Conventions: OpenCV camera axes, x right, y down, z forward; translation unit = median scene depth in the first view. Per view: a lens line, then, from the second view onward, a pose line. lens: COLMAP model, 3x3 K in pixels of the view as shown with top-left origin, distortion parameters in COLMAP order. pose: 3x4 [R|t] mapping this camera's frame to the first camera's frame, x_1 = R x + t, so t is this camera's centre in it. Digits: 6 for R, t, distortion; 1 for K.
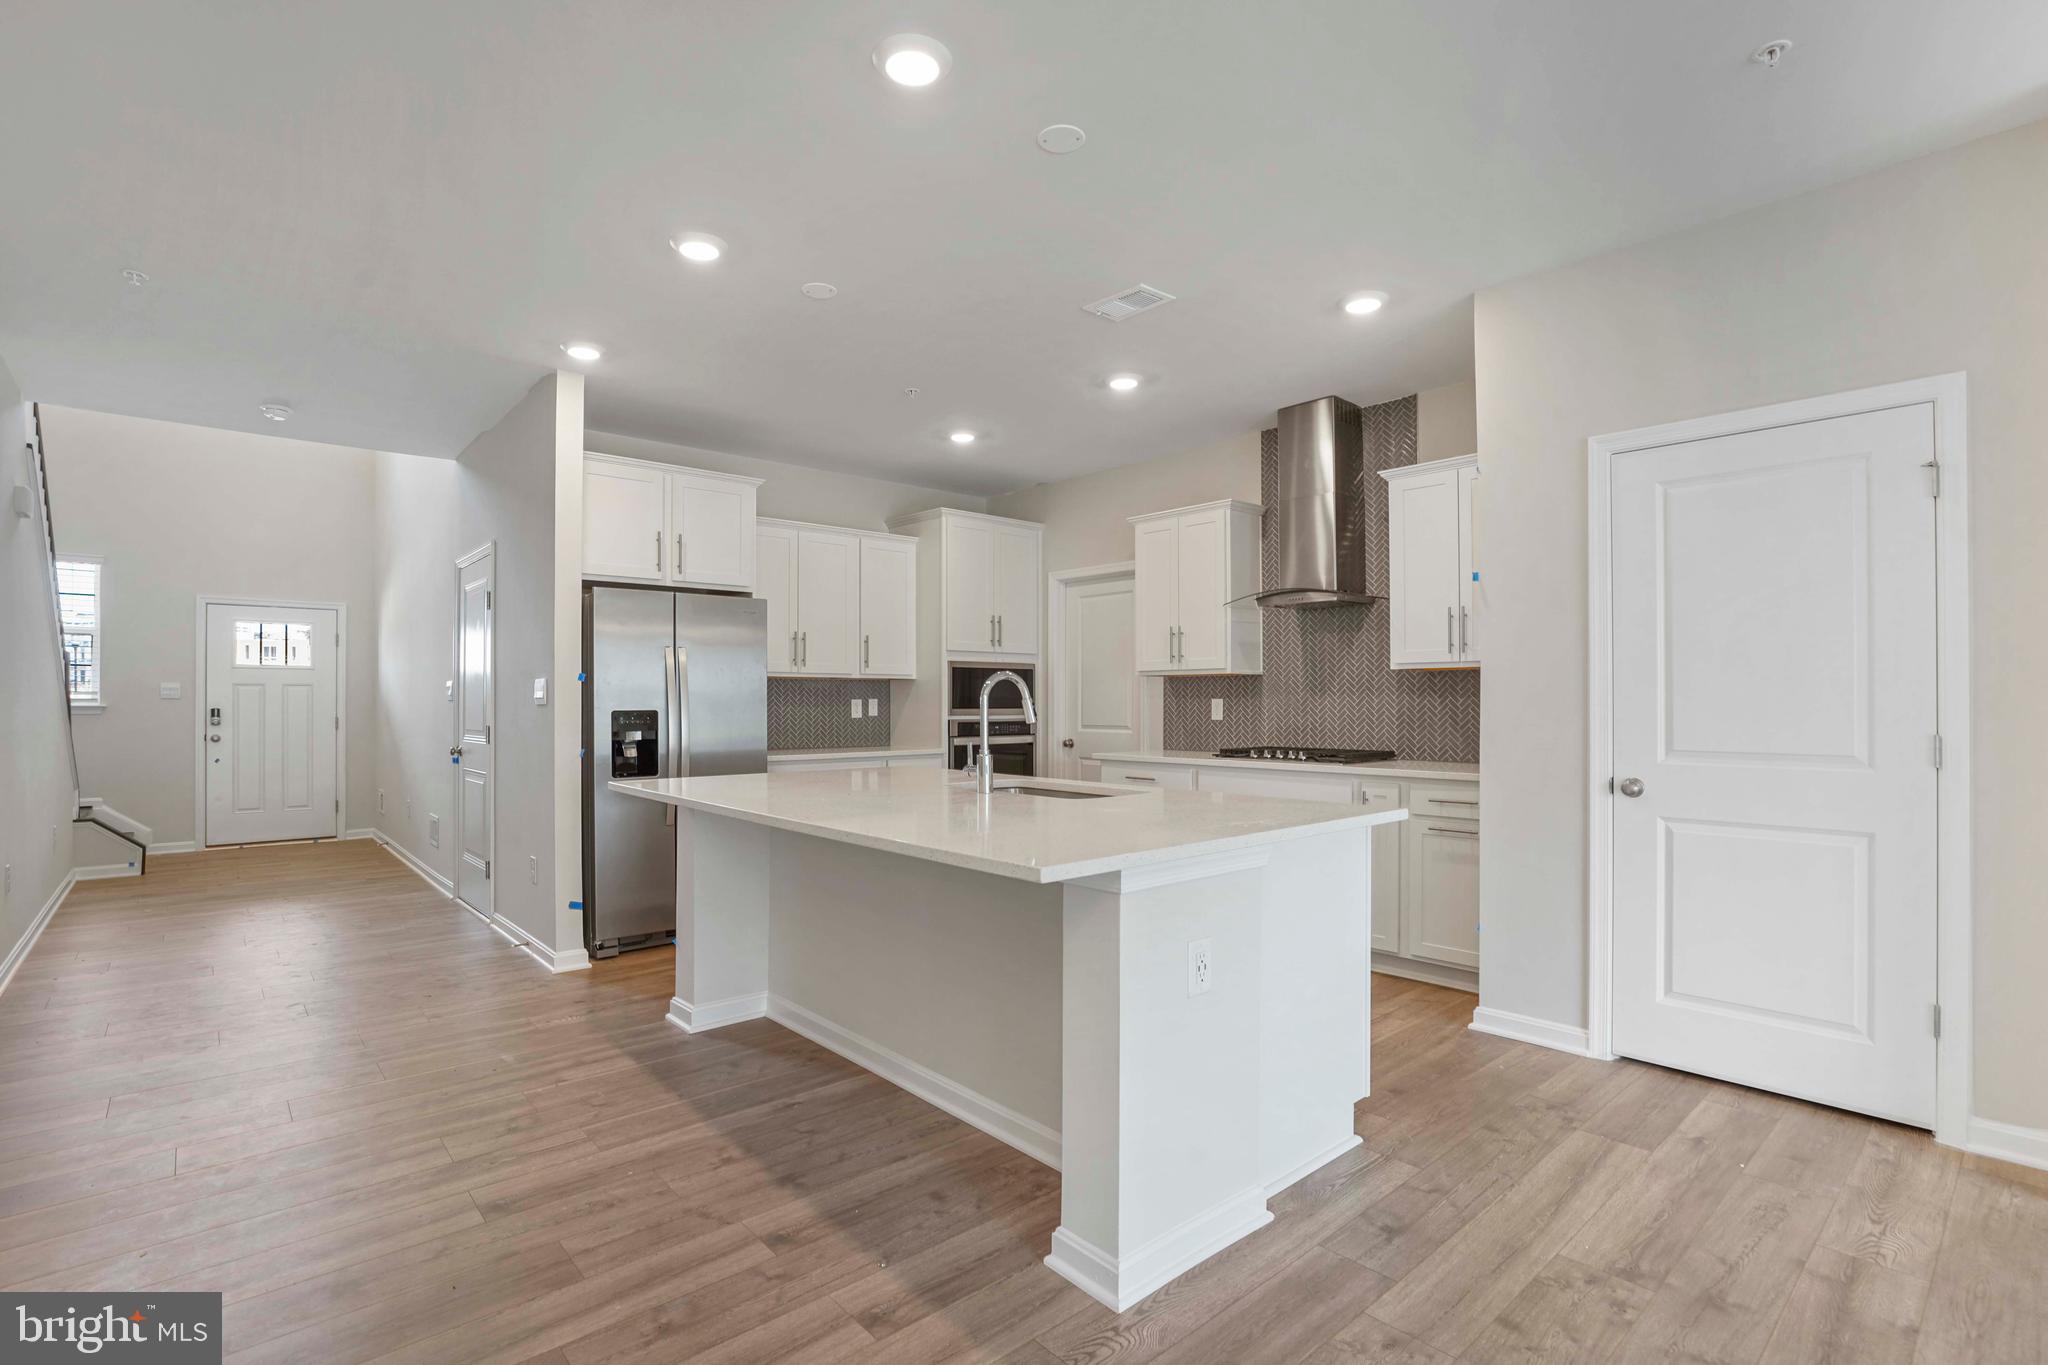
lens RADIAL K [[969.3, 0, 1015.5], [0, 969.3, 691.4], [0, 0, 1]] dist [-0.053180, 0.017624]
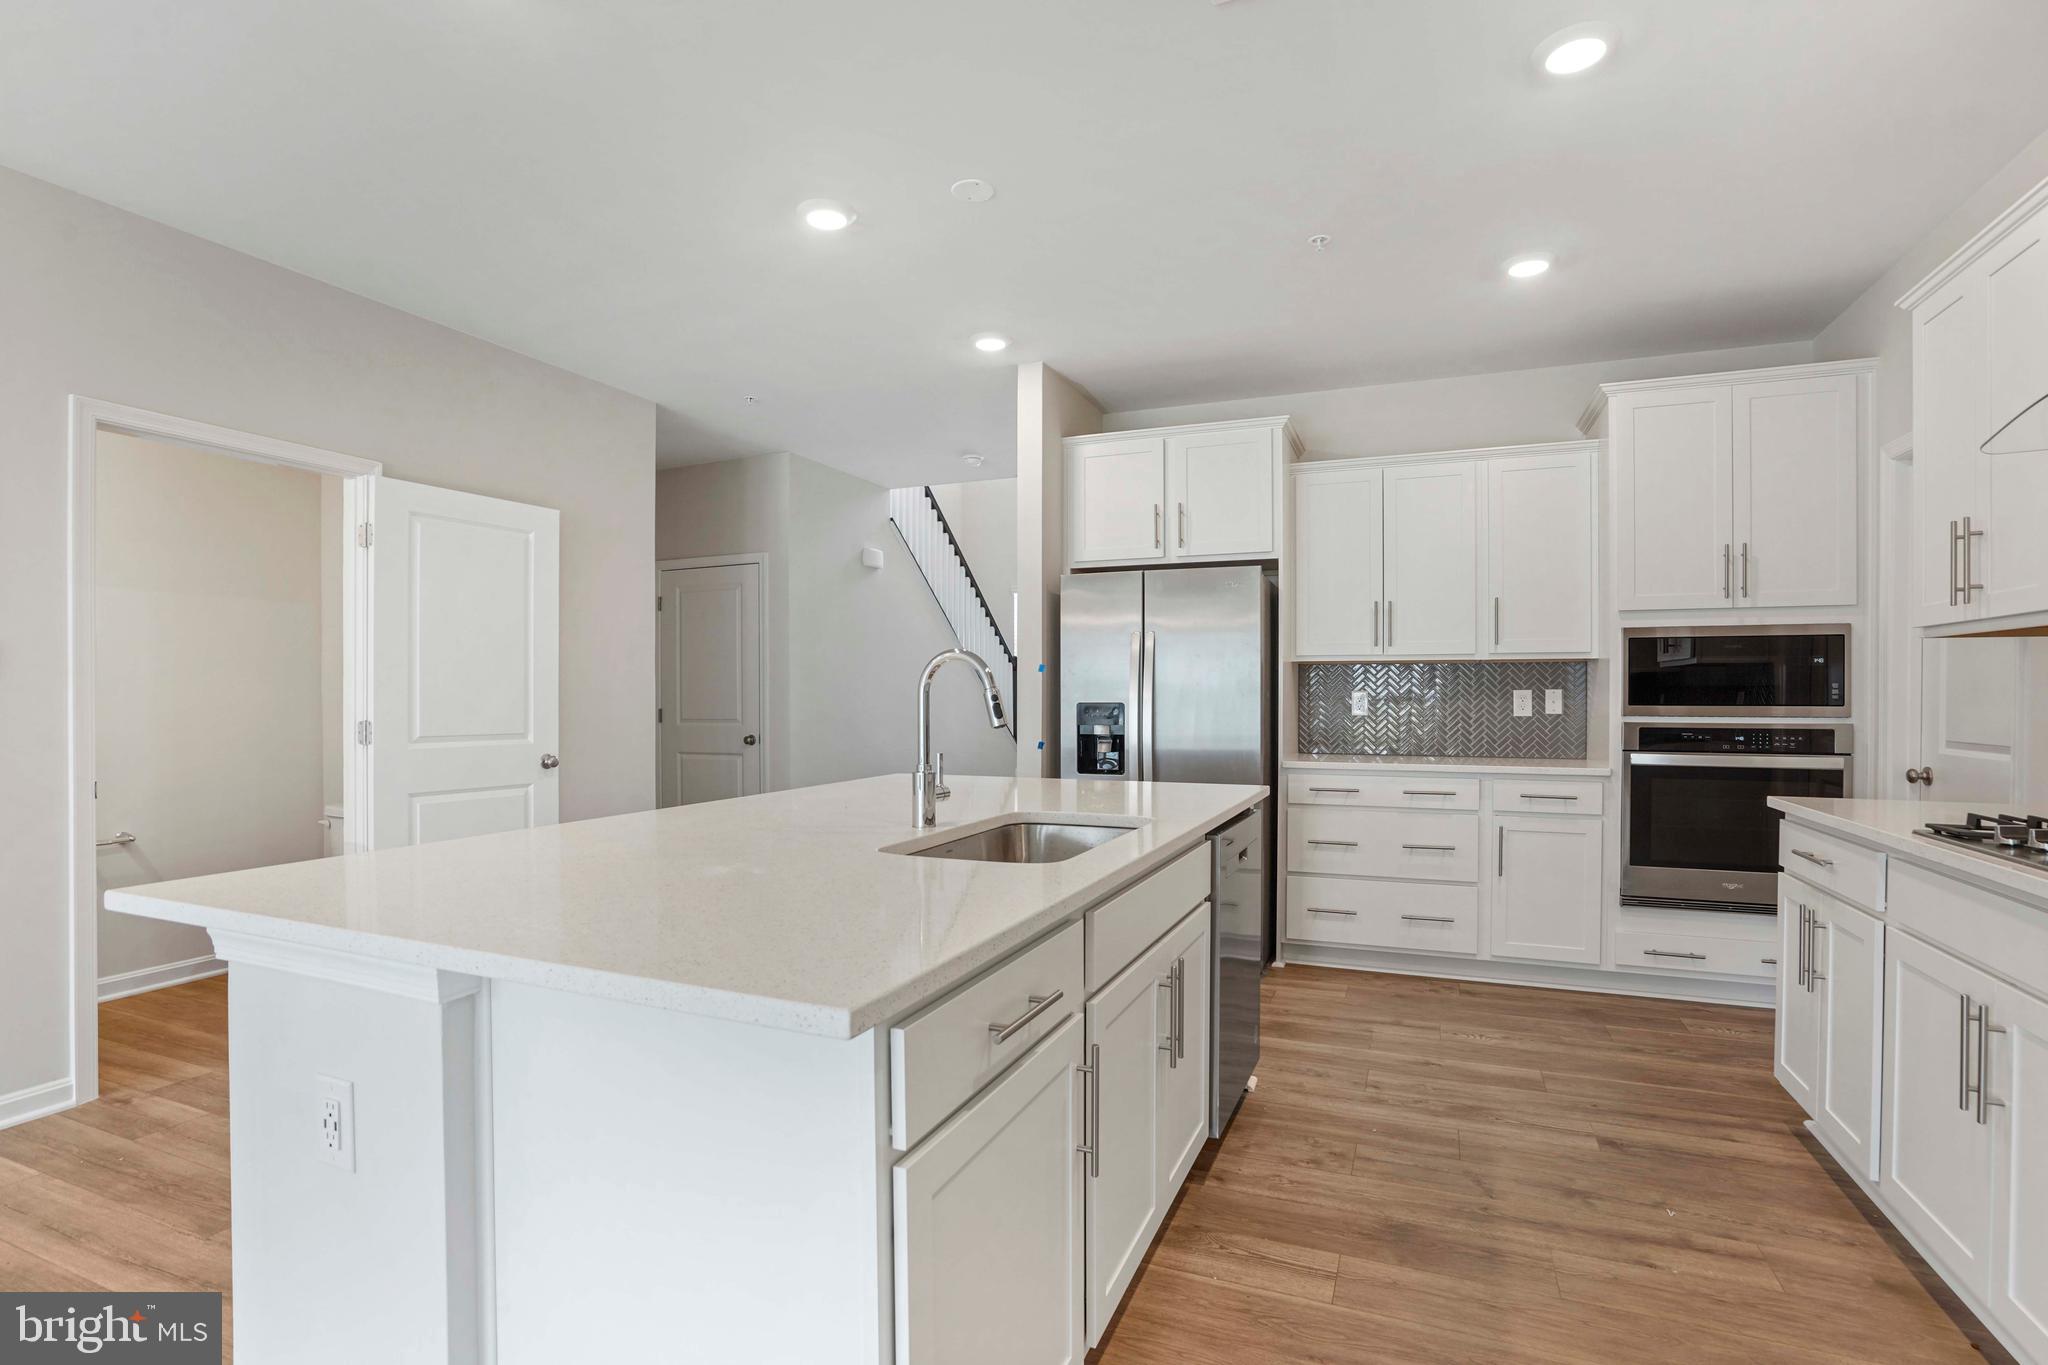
lens RADIAL K [[969.3, 0, 1008.9], [0, 969.3, 710.1], [0, 0, 1]] dist [-0.053180, 0.017624]
pose [[0.431409, 0.016982, -0.901996, 0.348506], [0.009068, 0.999691, 0.023158, 0.003937], [0.902111, -0.018170, 0.431122, 0.429299]]
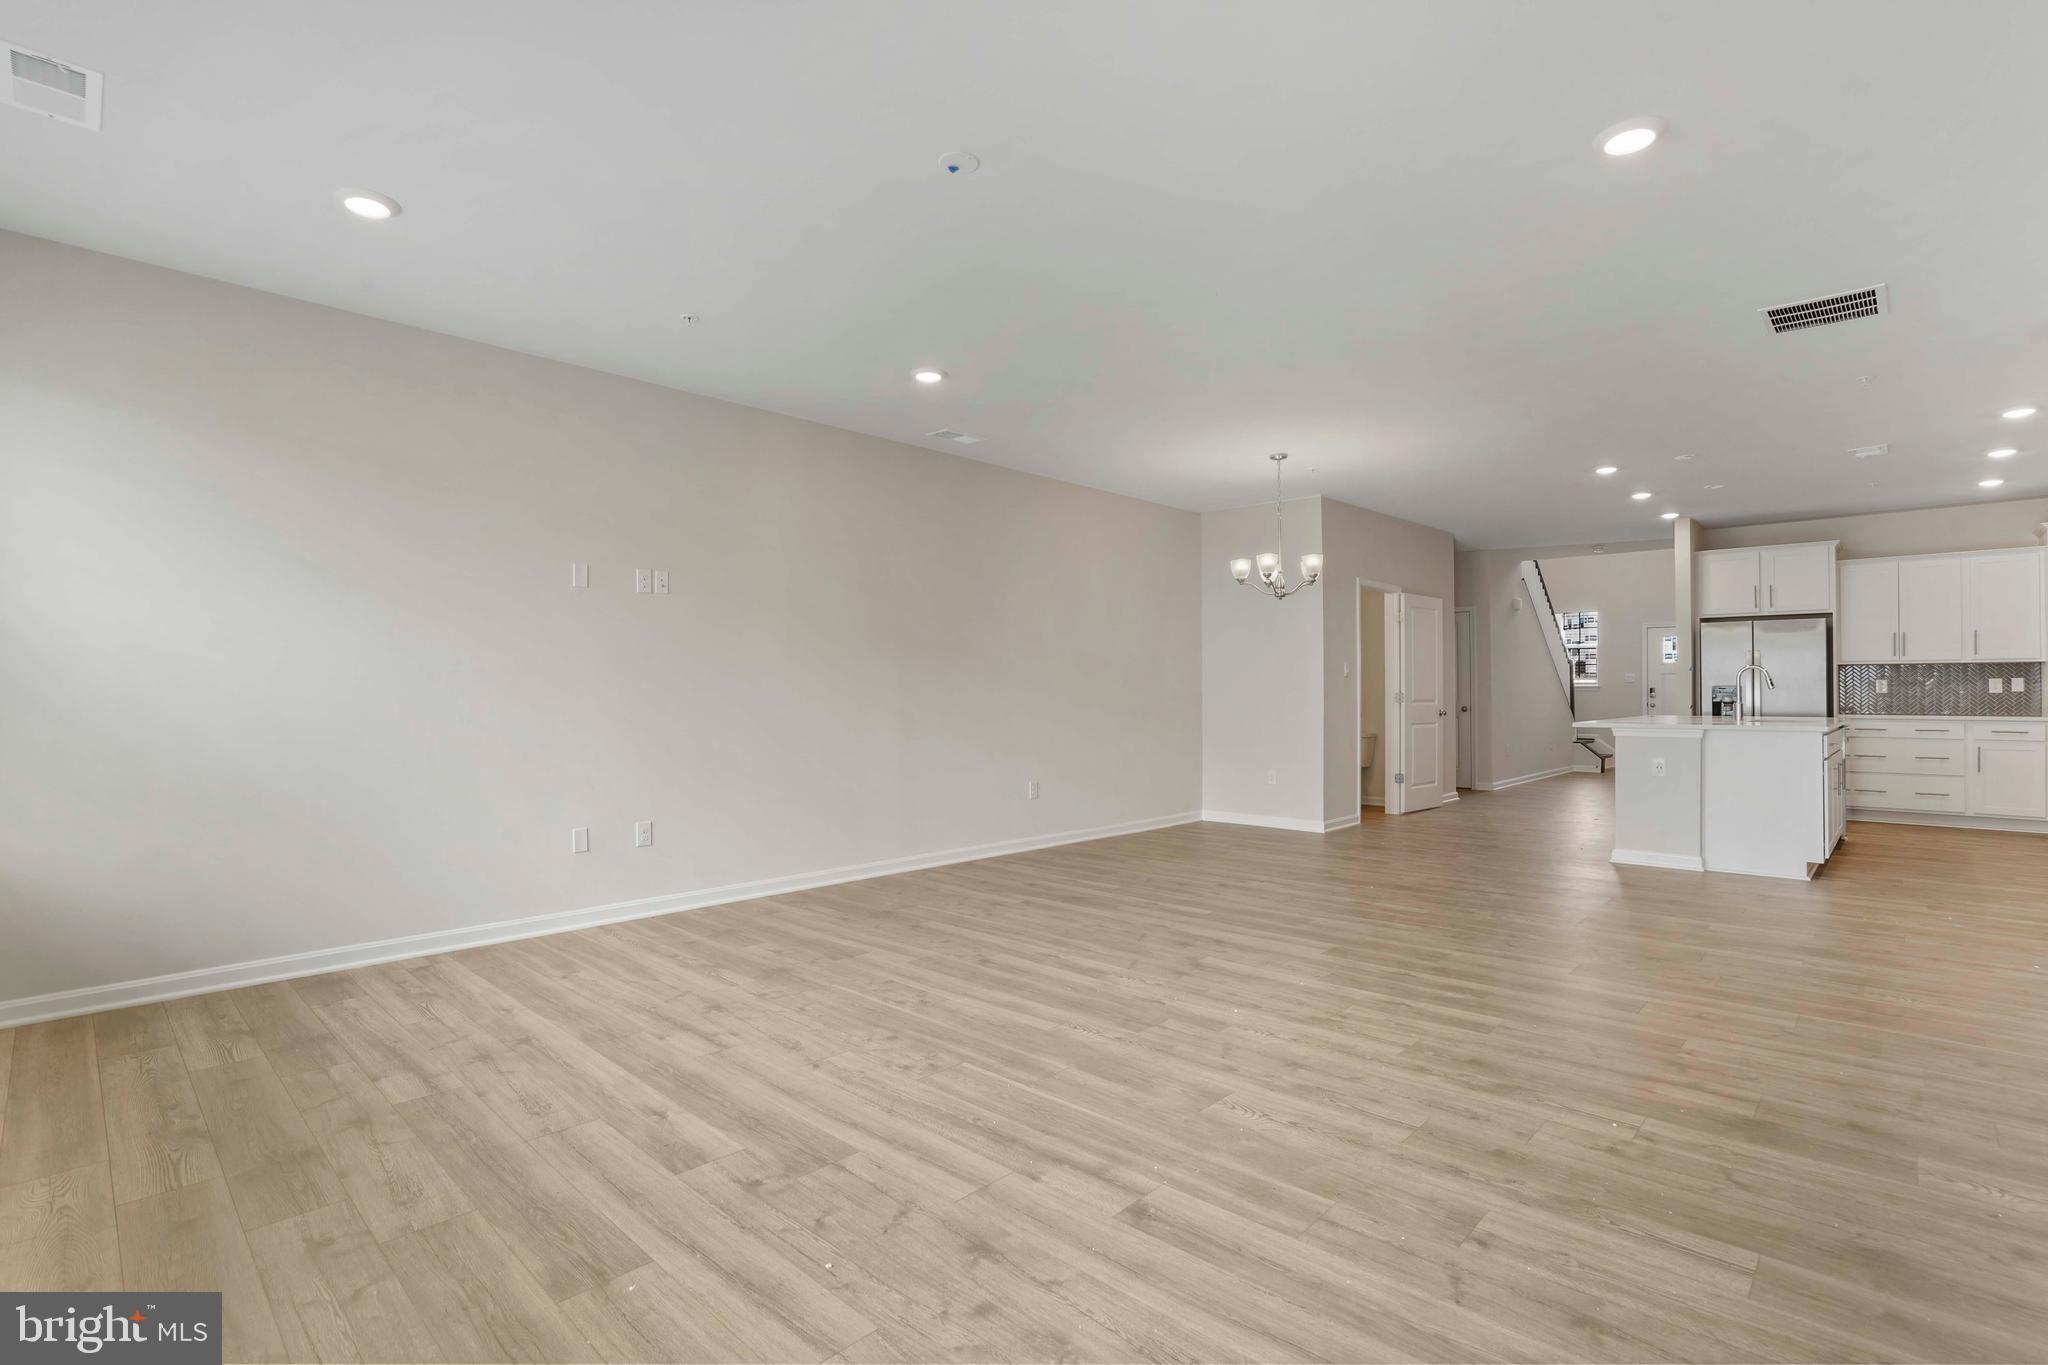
lens RADIAL K [[969.3, 0, 1004.0], [0, 969.3, 685.9], [0, 0, 1]] dist [-0.053180, 0.017624]
pose [[0.066329, -0.006407, -0.997777, 1.137184], [0.013884, 0.999888, -0.005497, 0.008184], [0.997701, -0.013489, 0.066410, -0.448416]]
